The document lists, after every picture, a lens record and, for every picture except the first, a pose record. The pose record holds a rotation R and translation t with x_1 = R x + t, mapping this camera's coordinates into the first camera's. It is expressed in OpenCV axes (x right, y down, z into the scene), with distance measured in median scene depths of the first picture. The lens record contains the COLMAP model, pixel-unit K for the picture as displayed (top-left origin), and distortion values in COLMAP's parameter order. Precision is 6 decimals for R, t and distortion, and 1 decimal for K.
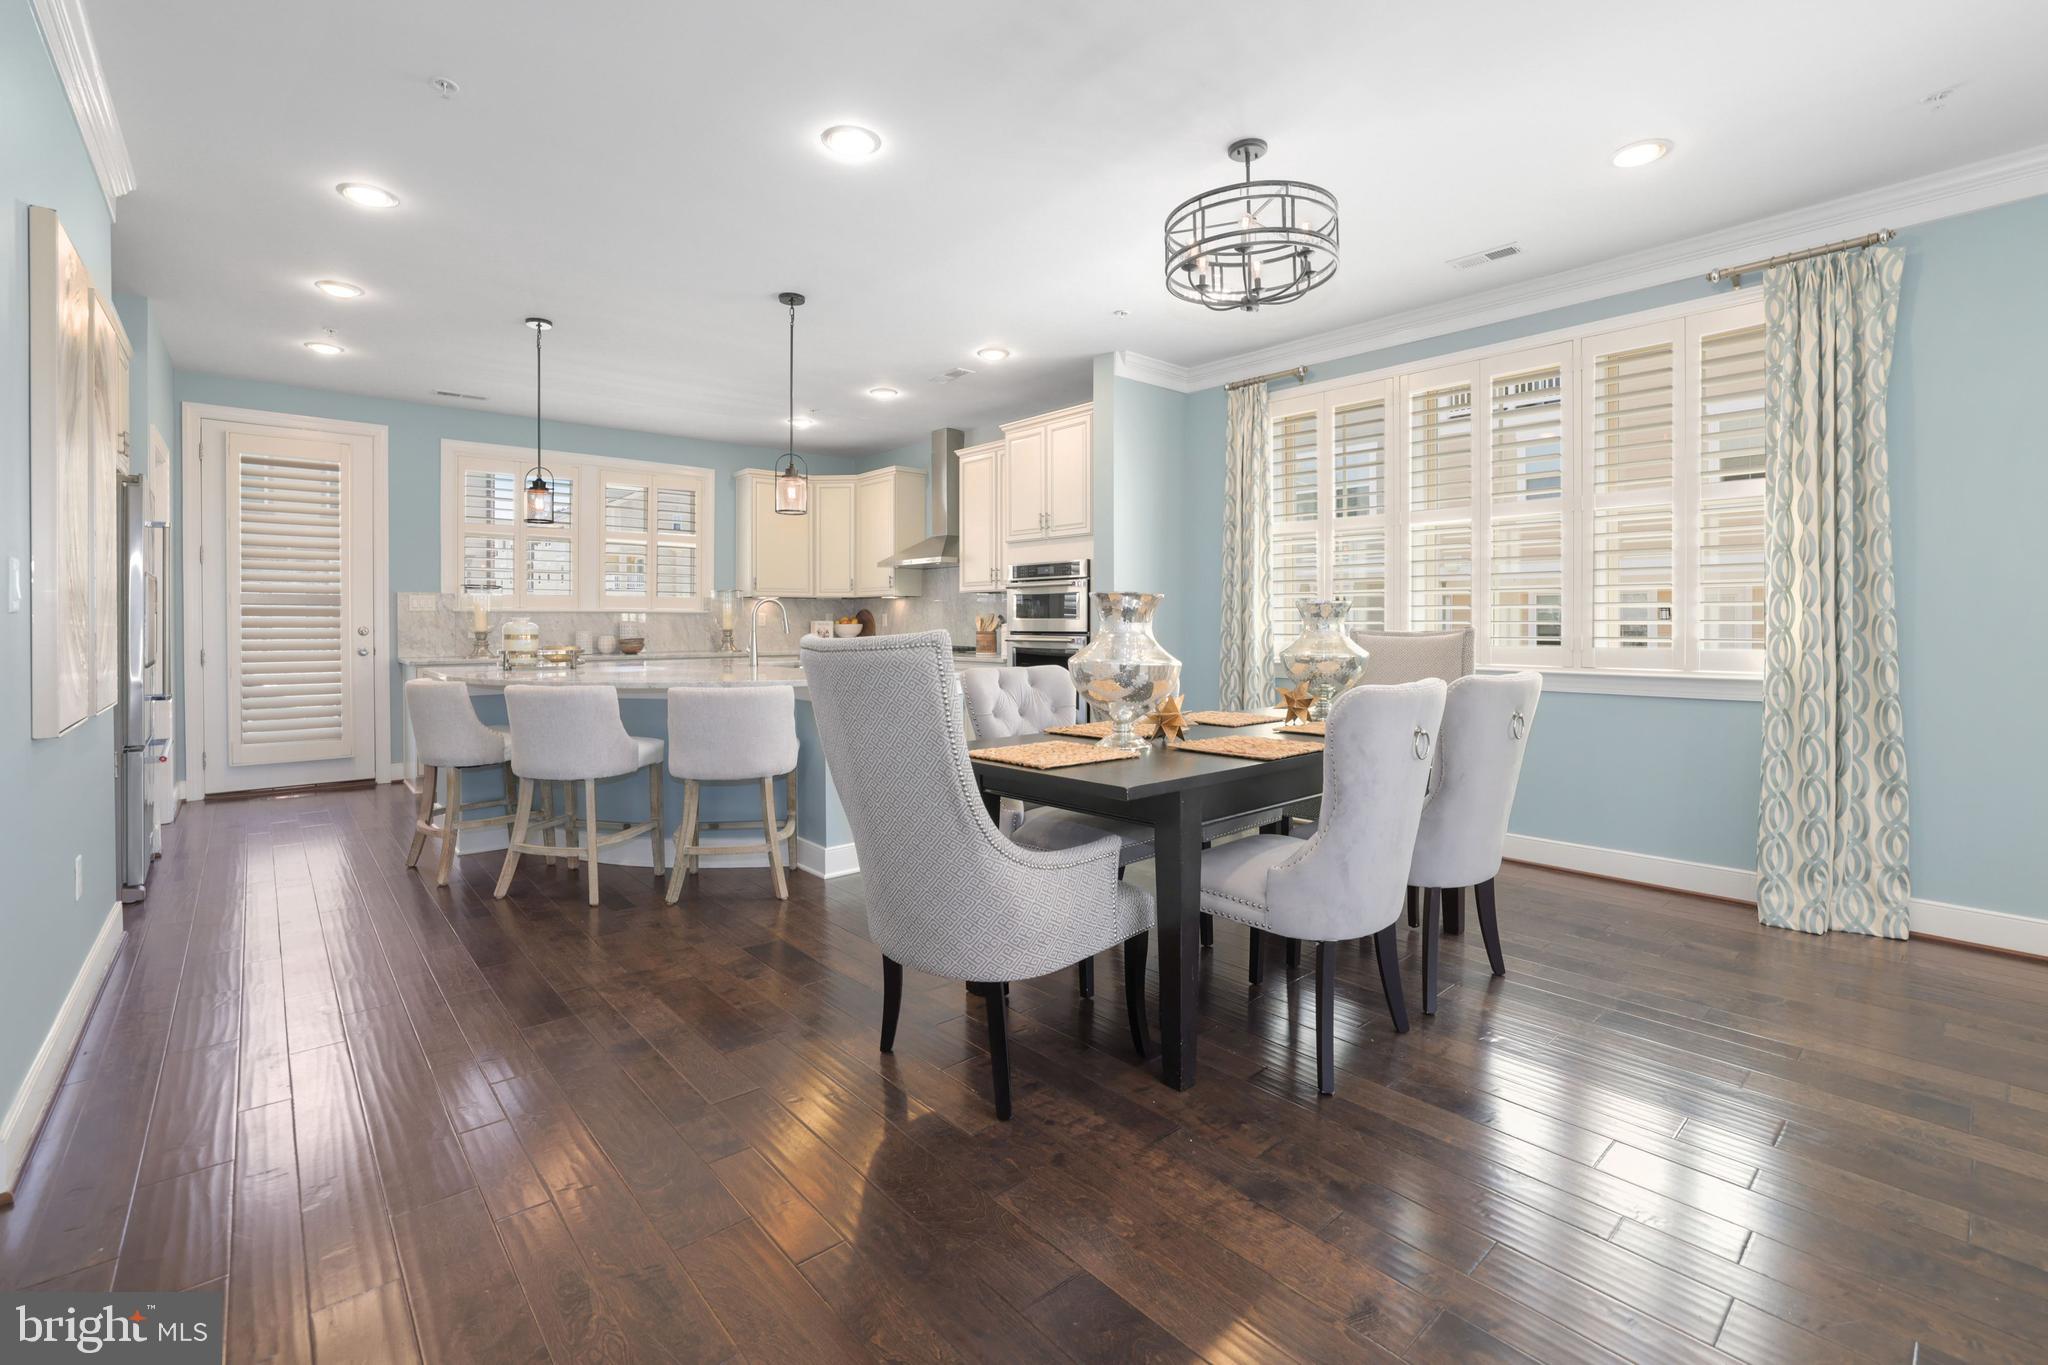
lens RADIAL K [[909.7, 0, 1015.9], [0, 909.7, 649.6], [0, 0, 1]] dist [-0.002444, 0.000134]
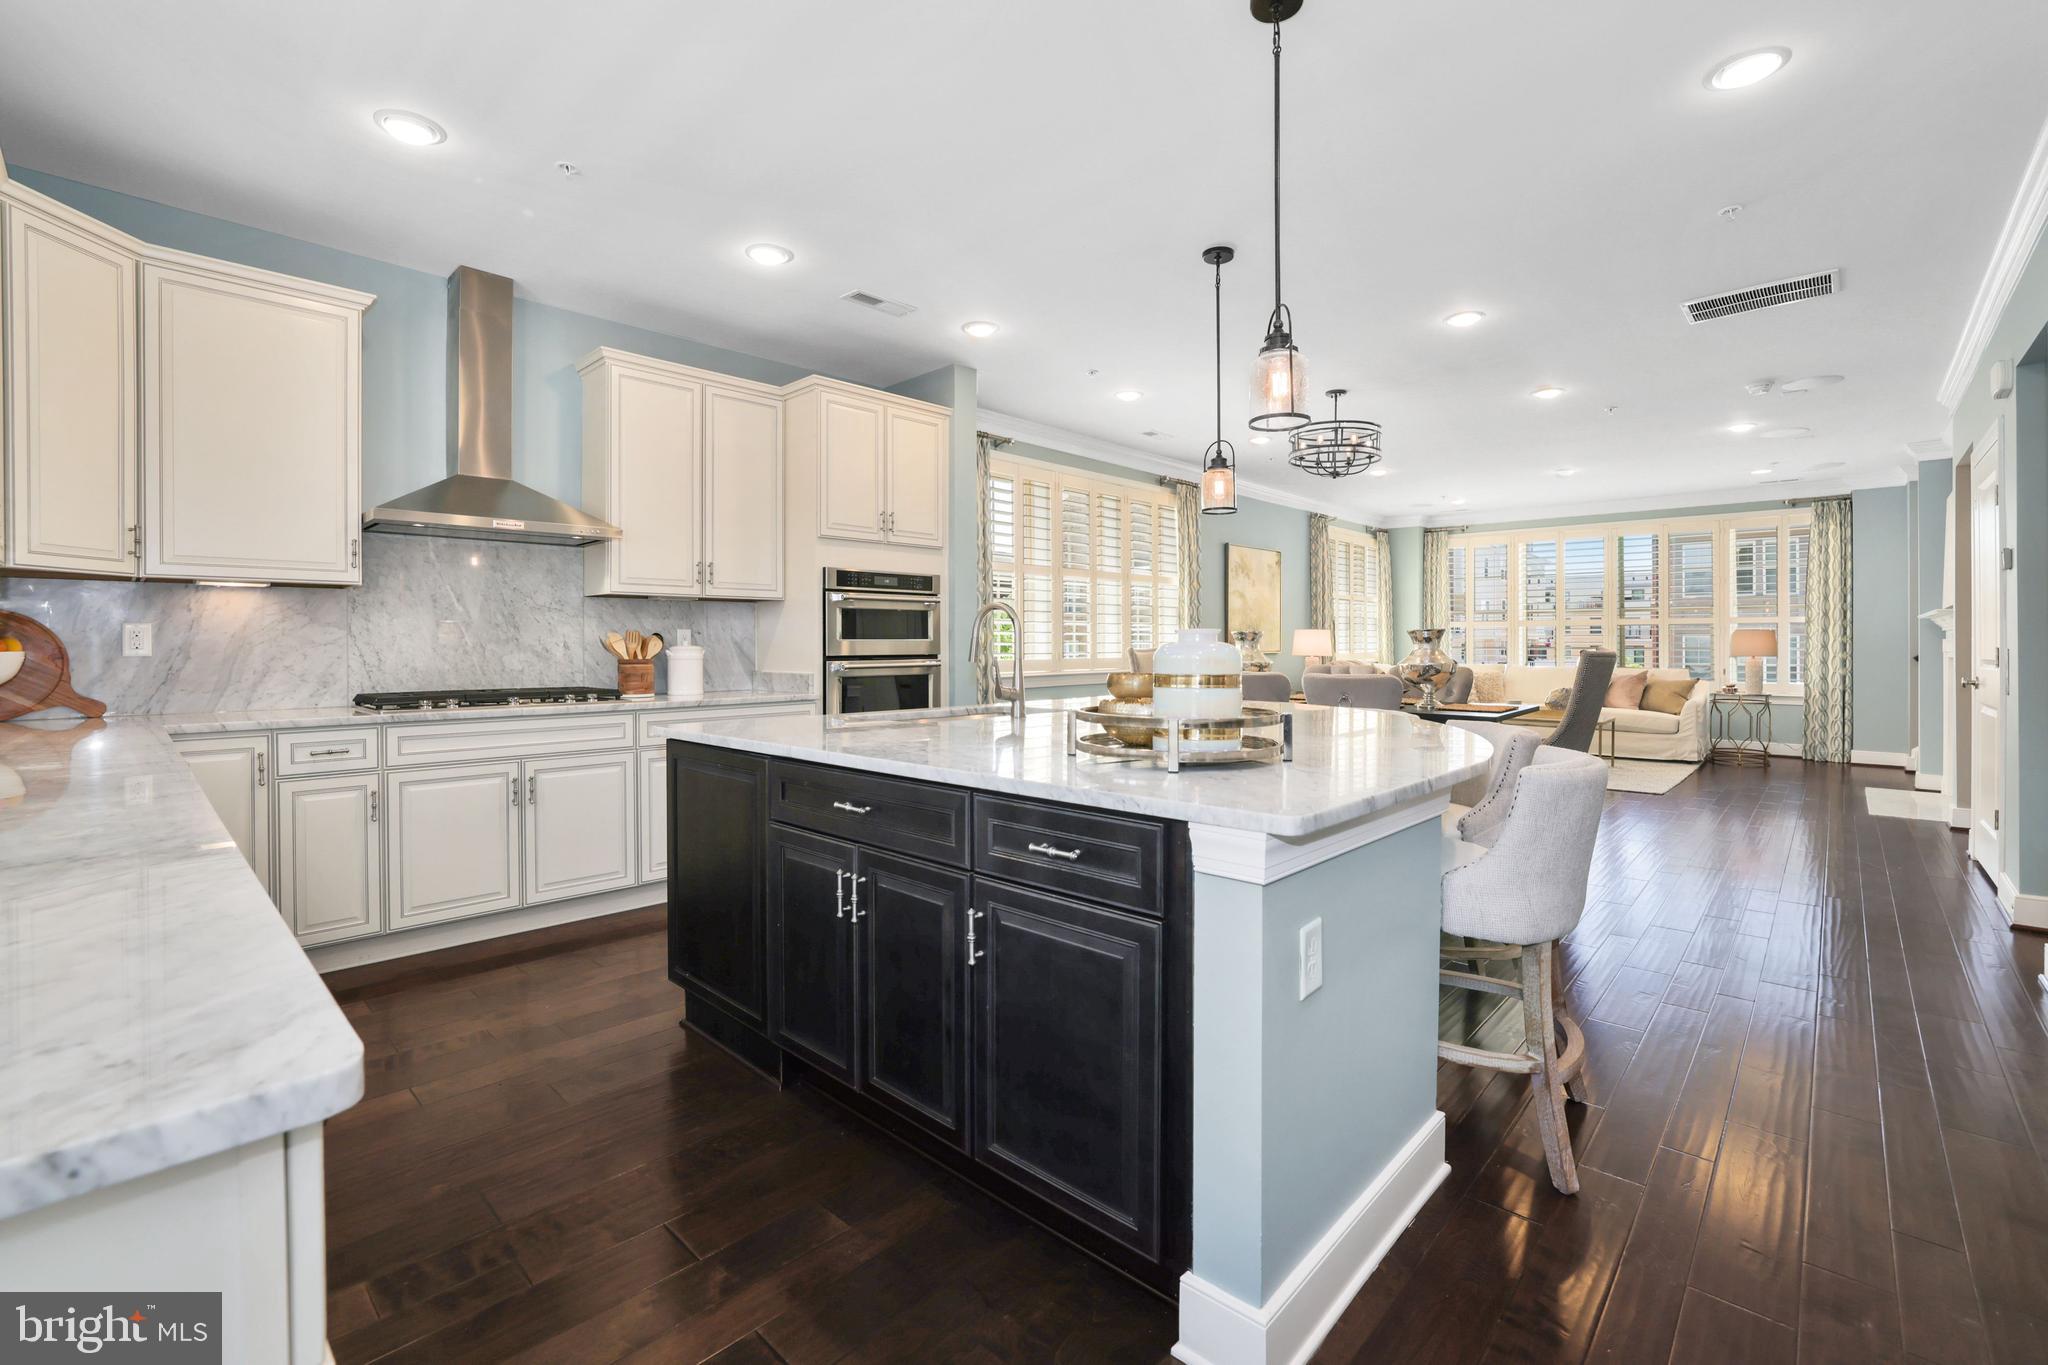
lens RADIAL K [[909.7, 0, 1015.9], [0, 909.7, 649.6], [0, 0, 1]] dist [-0.002444, 0.000134]
pose [[-0.100370, -0.007736, 0.994920, -0.808685], [0.027659, 0.999562, 0.010562, -0.030512], [-0.994566, 0.028579, -0.100112, 0.969603]]
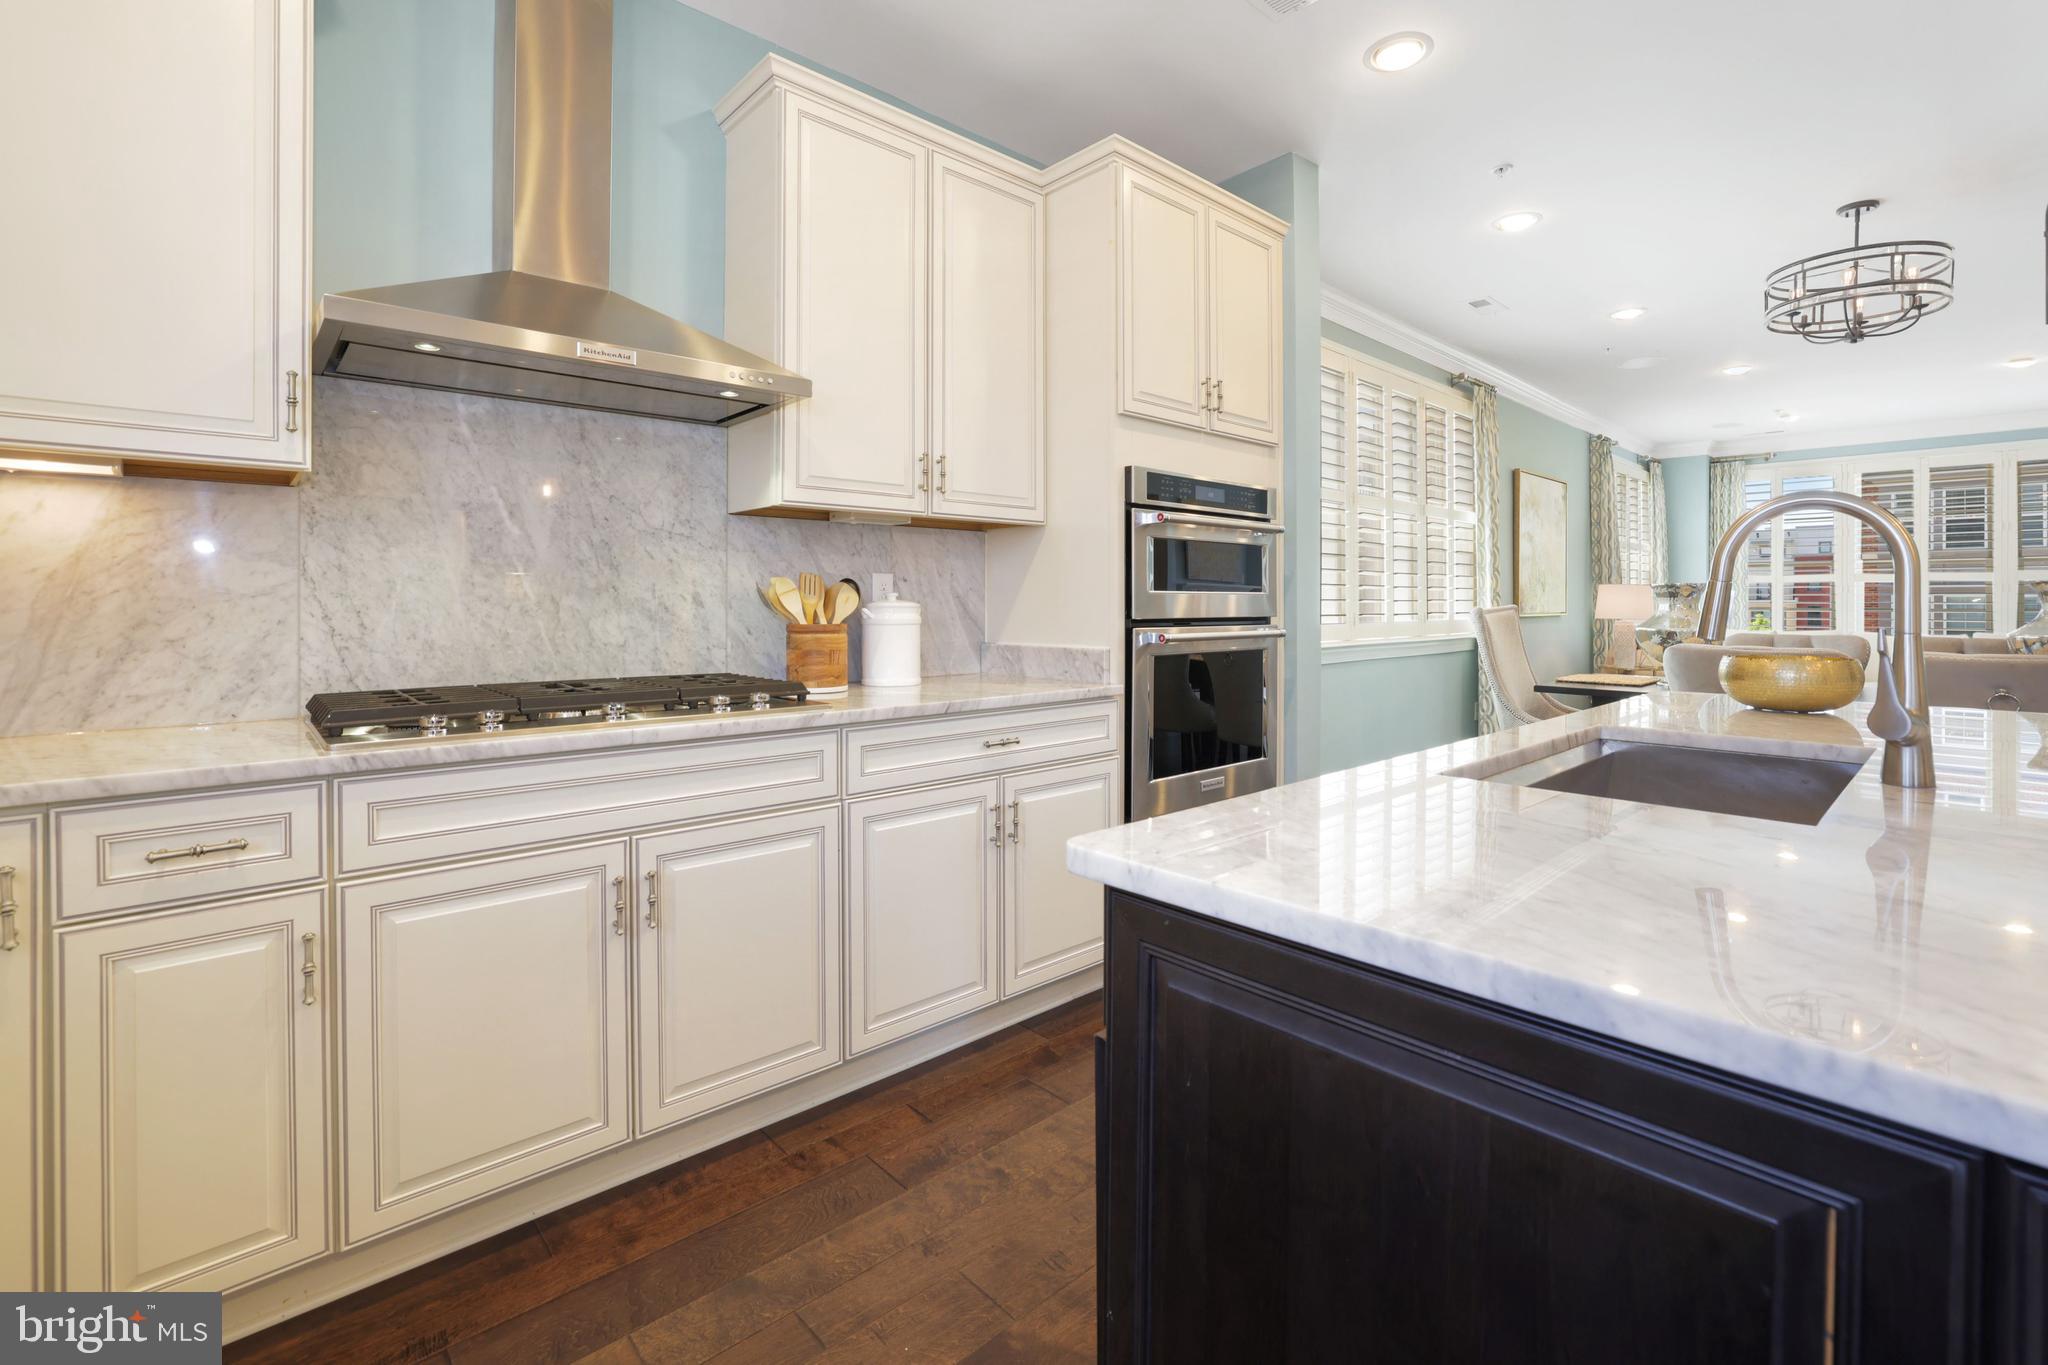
lens RADIAL K [[911.0, 0, 1027.1], [0, 911.0, 603.0], [0, 0, 1]] dist [-0.010329, 0.000185]
pose [[-0.046987, -0.001734, 0.998894, -0.461243], [0.025240, 0.999677, 0.002922, -0.032093], [-0.998577, 0.025349, -0.046928, 1.127943]]
